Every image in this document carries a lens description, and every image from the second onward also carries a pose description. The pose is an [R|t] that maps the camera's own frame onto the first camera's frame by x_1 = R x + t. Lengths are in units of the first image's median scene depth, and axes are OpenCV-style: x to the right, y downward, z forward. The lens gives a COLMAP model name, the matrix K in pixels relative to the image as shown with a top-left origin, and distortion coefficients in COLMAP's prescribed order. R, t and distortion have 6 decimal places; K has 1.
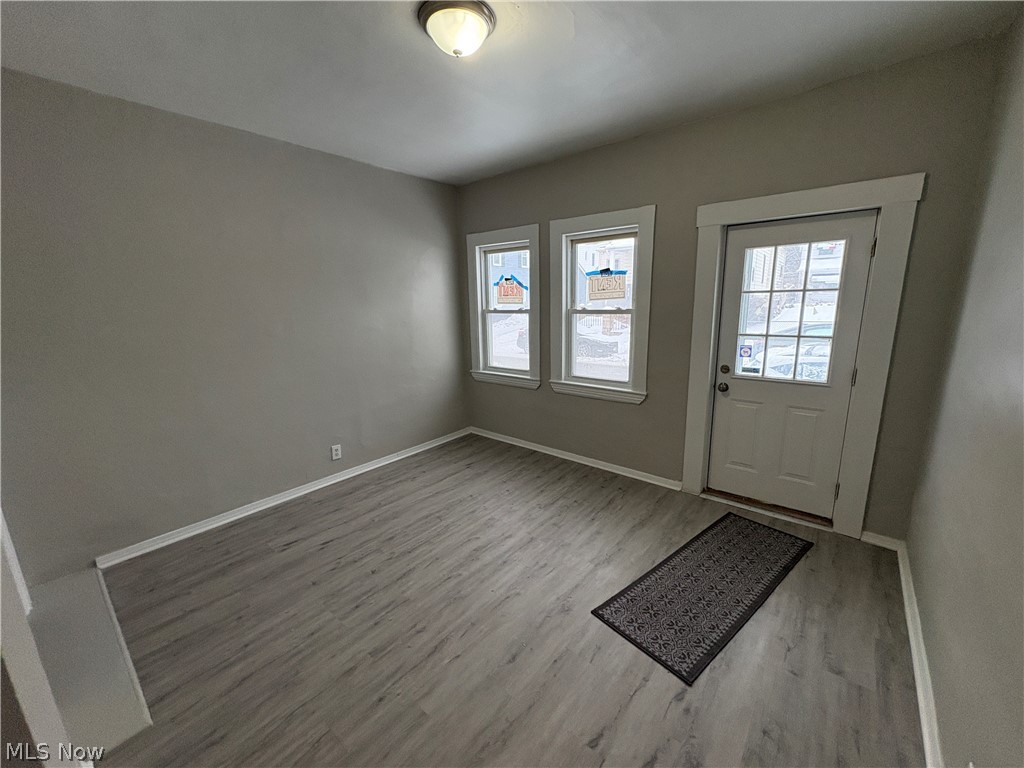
lens RADIAL K [[407.3, 0, 509.7], [0, 407.3, 382.4], [0, 0, 1]] dist [0.000852, 0.000235]
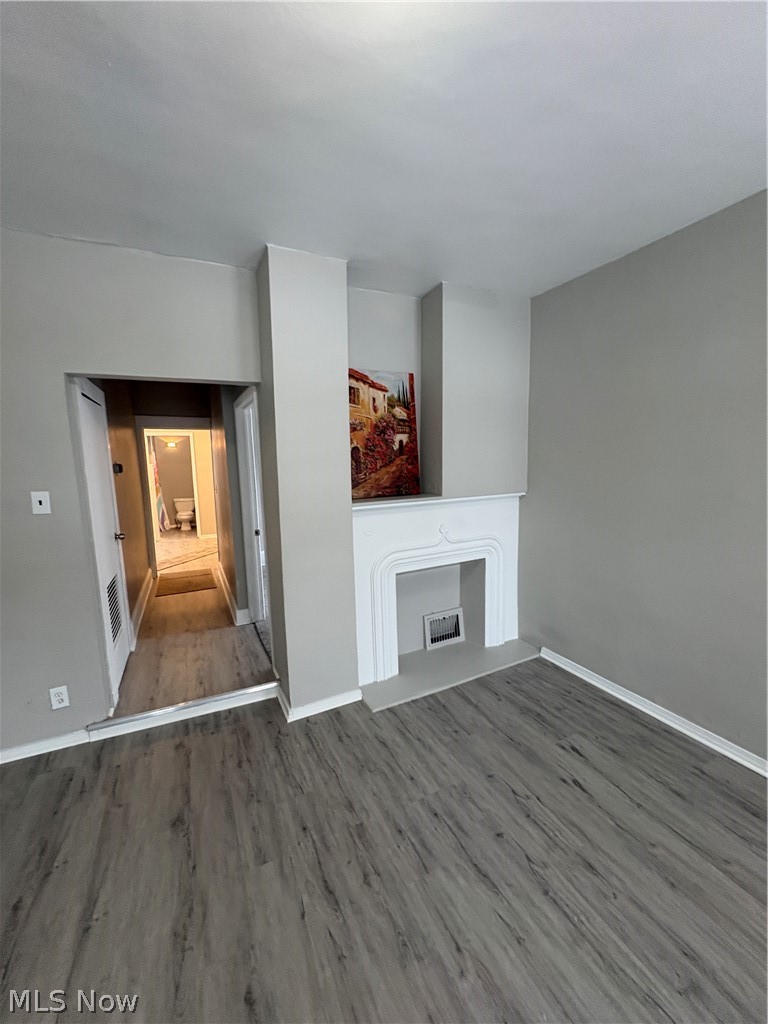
lens RADIAL K [[407.3, 0, 380.3], [0, 407.3, 509.4], [0, 0, 1]] dist [0.000852, 0.000235]
pose [[-0.409260, 0.146318, -0.900609, 0.343045], [-0.149568, 0.962948, 0.224413, -0.233212], [0.900075, 0.226546, -0.372211, 1.071800]]
